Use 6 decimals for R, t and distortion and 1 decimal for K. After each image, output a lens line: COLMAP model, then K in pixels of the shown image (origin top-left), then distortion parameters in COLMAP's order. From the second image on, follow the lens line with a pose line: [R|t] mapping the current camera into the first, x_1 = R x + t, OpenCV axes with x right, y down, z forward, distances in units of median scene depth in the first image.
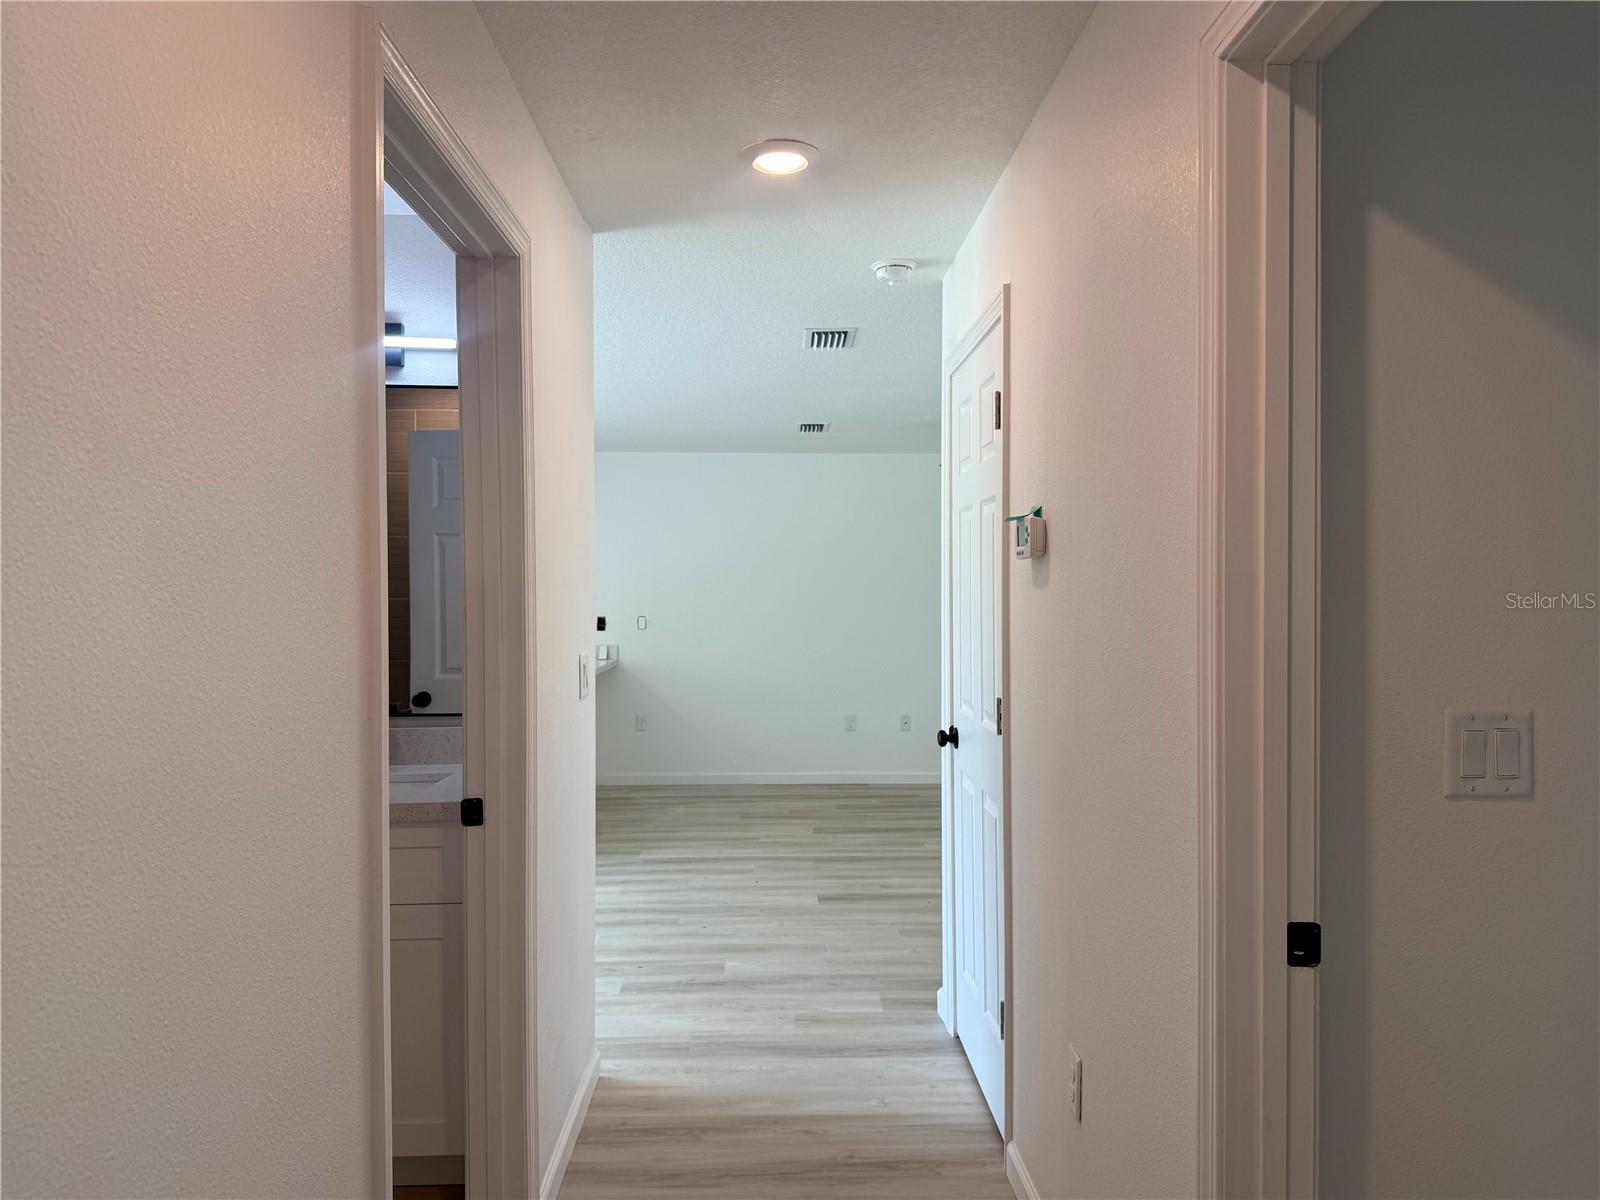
lens RADIAL K [[1134.2, 0, 803.9], [0, 1134.2, 601.7], [0, 0, 1]] dist [0.049479, -0.059320]
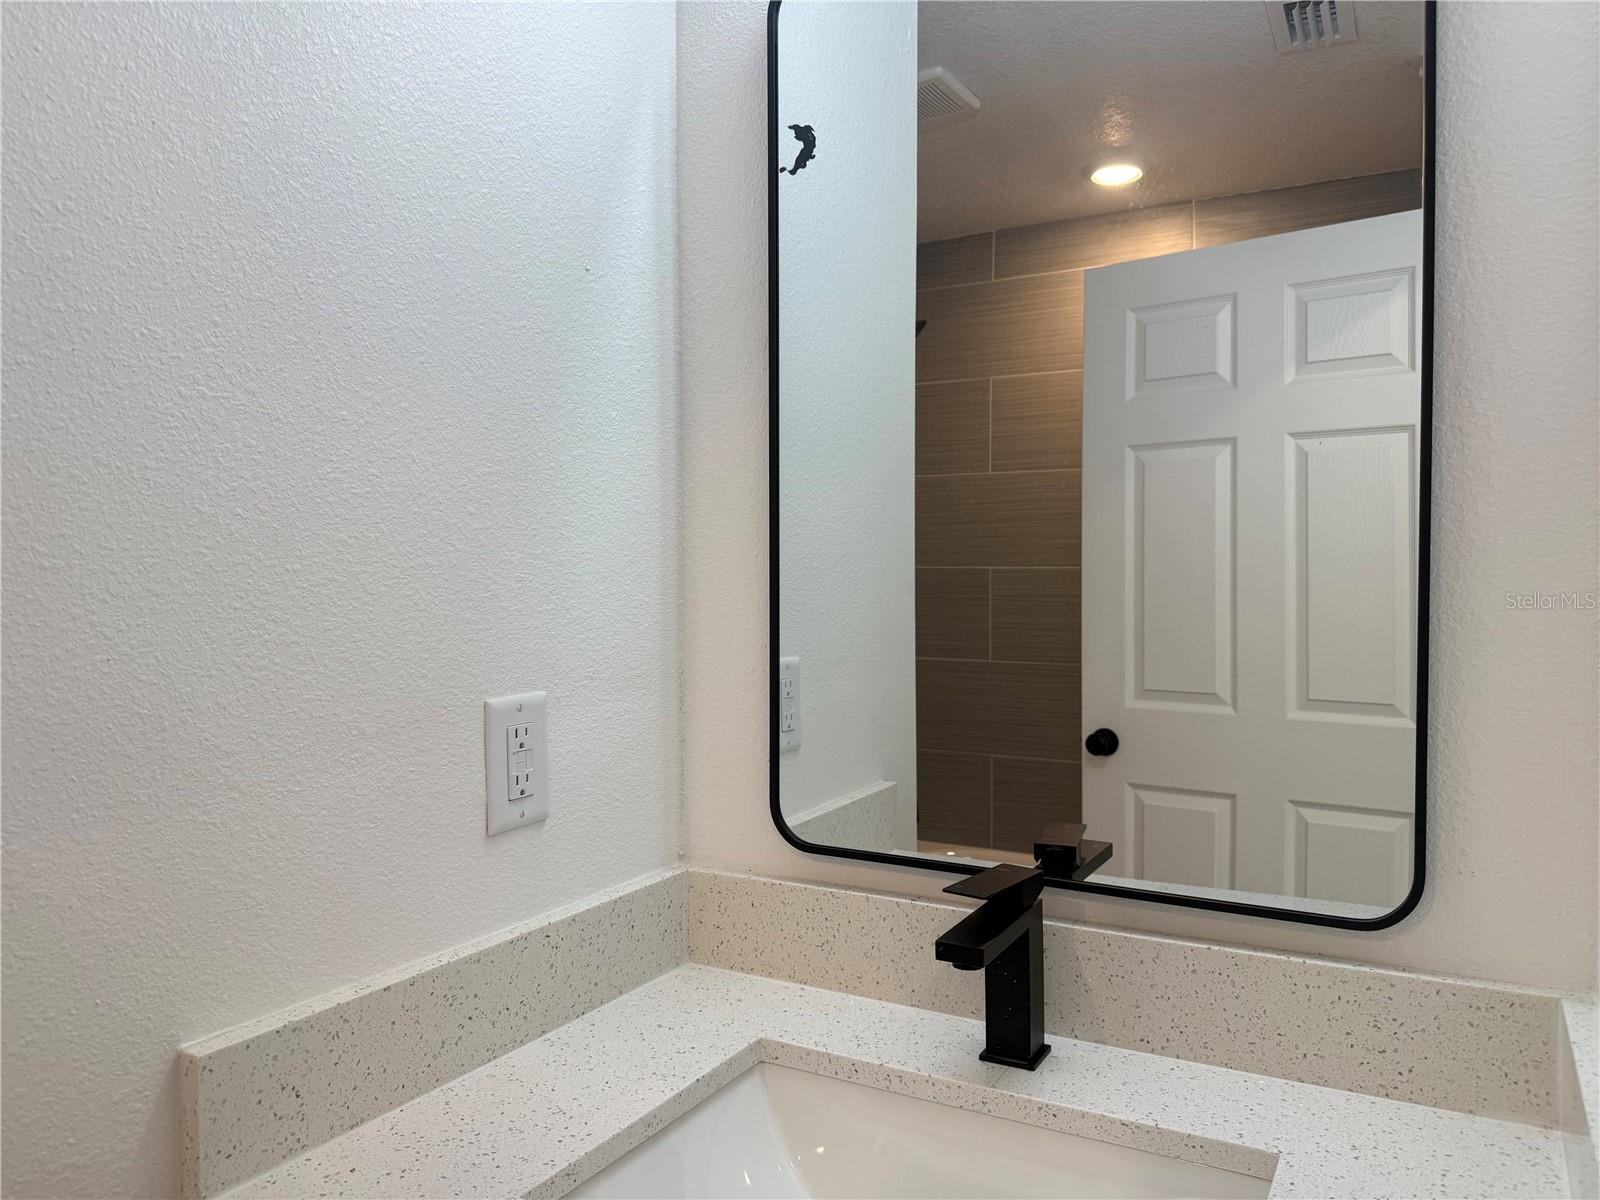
lens RADIAL K [[1134.2, 0, 803.8], [0, 1134.2, 597.9], [0, 0, 1]] dist [0.049479, -0.059320]
pose [[0.841963, 0.016013, -0.539298, -0.155600], [-0.008385, 0.999827, 0.016596, 0.005955], [0.539470, -0.009451, 0.841952, 0.443649]]
